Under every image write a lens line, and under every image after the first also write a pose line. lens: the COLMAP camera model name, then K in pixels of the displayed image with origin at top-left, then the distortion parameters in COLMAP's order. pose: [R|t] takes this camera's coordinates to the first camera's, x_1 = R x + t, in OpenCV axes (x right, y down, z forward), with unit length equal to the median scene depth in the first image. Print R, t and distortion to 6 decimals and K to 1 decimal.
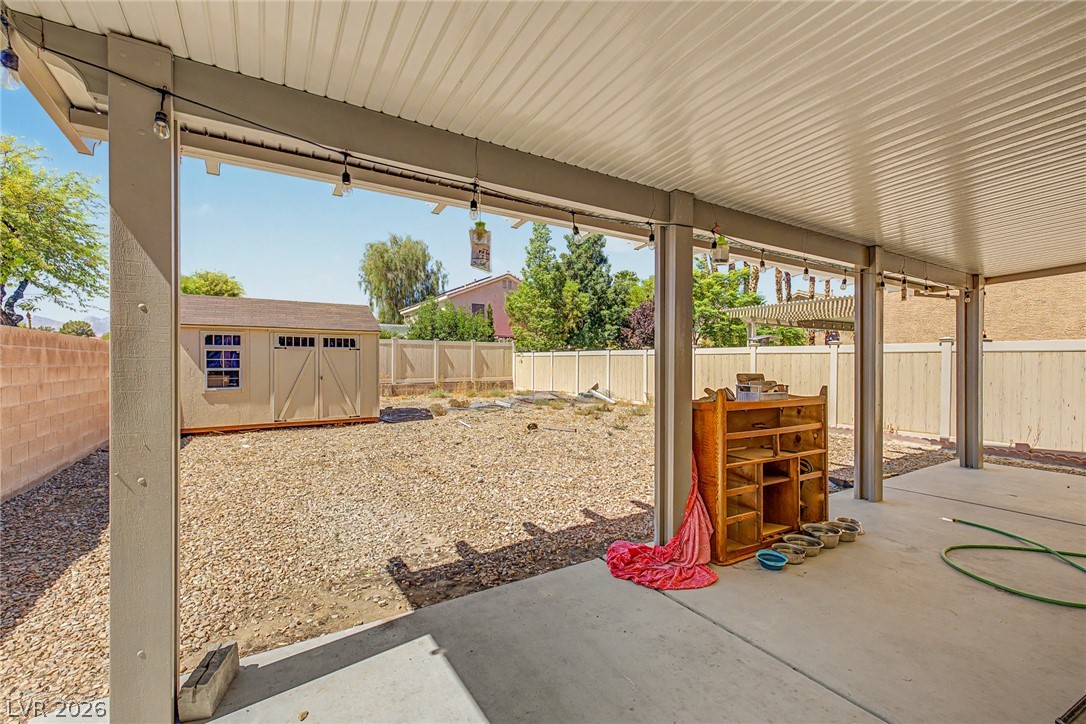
lens RADIAL K [[461.9, 0, 542.8], [0, 461.9, 366.2], [0, 0, 1]] dist [0.004666, -0.000317]
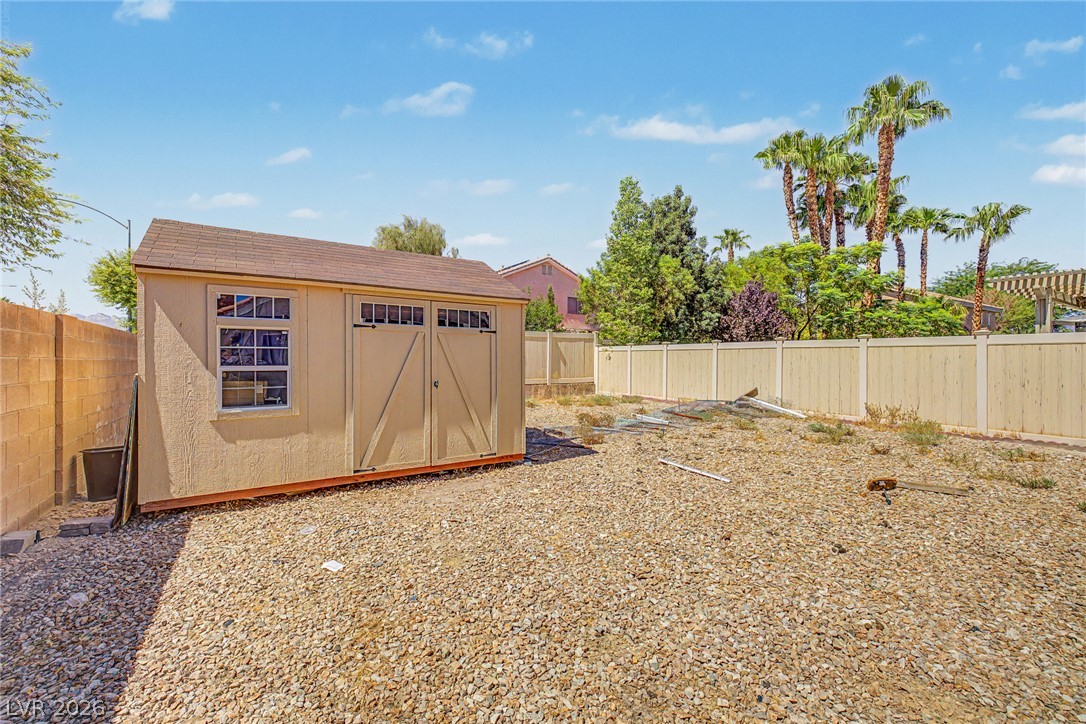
lens RADIAL K [[461.9, 0, 538.5], [0, 461.9, 360.2], [0, 0, 1]] dist [0.004666, -0.000317]
pose [[0.999919, 0.000142, 0.012699, -0.227852], [-0.000027, 0.999959, -0.009033, 0.001456], [-0.012700, 0.009032, 0.999879, 0.292930]]
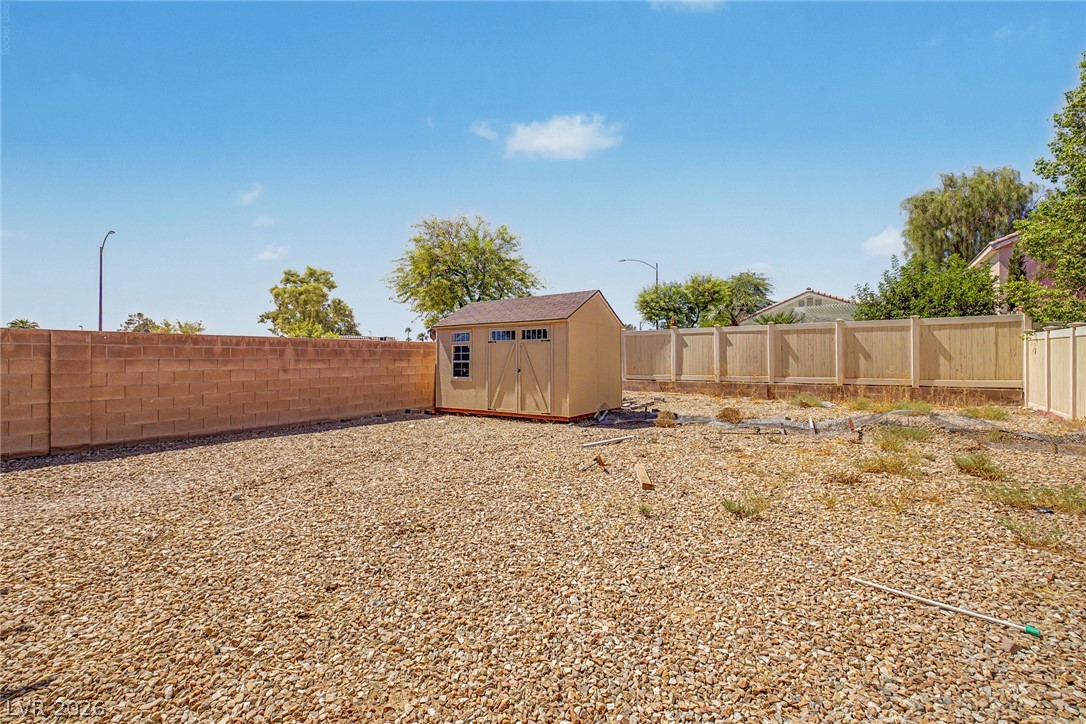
lens RADIAL K [[461.9, 0, 535.4], [0, 461.9, 360.8], [0, 0, 1]] dist [0.004666, -0.000317]
pose [[0.377947, 0.001393, -0.925826, 0.276380], [-0.001234, 0.999999, 0.001001, 0.001938], [0.925826, 0.000764, 0.377948, 0.409341]]
